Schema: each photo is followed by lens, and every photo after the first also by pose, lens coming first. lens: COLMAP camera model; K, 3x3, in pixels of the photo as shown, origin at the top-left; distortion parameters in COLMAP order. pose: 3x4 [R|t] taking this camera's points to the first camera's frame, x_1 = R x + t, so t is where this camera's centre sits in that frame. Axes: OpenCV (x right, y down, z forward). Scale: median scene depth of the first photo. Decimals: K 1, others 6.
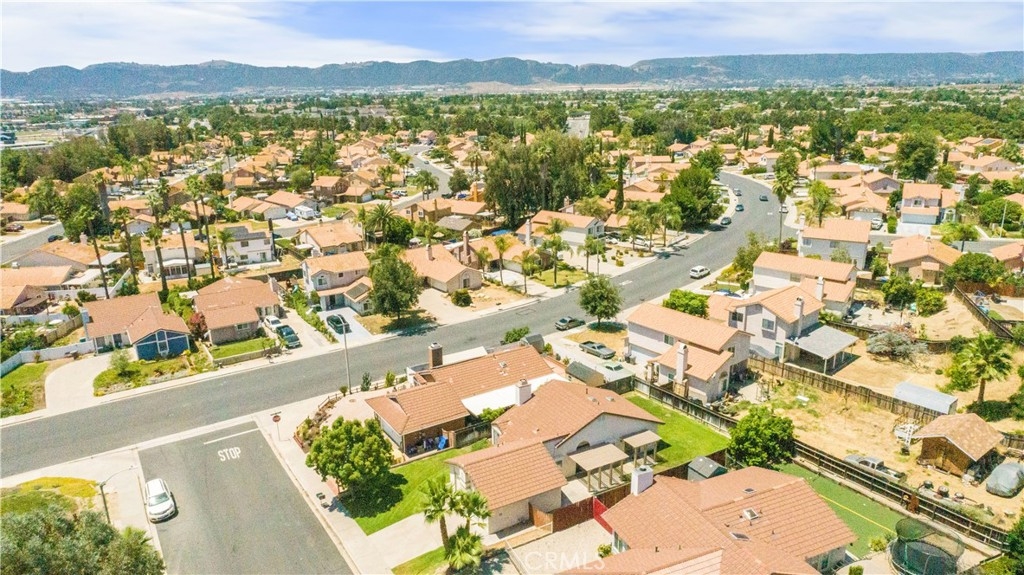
lens RADIAL K [[723.5, 0, 523.0], [0, 723.5, 289.5], [0, 0, 1]] dist [-0.005740, 0.006024]
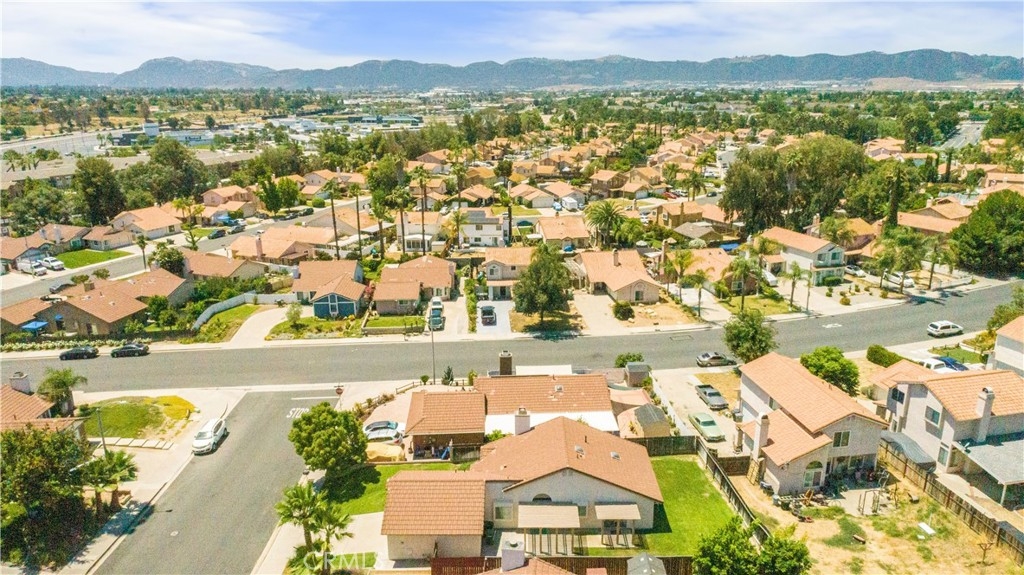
lens RADIAL K [[723.5, 0, 523.0], [0, 723.5, 289.5], [0, 0, 1]] dist [-0.005740, 0.006024]
pose [[0.856010, 0.151166, -0.494363, 0.233856], [-0.147546, 0.987956, 0.046614, -0.035136], [0.495456, 0.033039, 0.868005, 0.118905]]
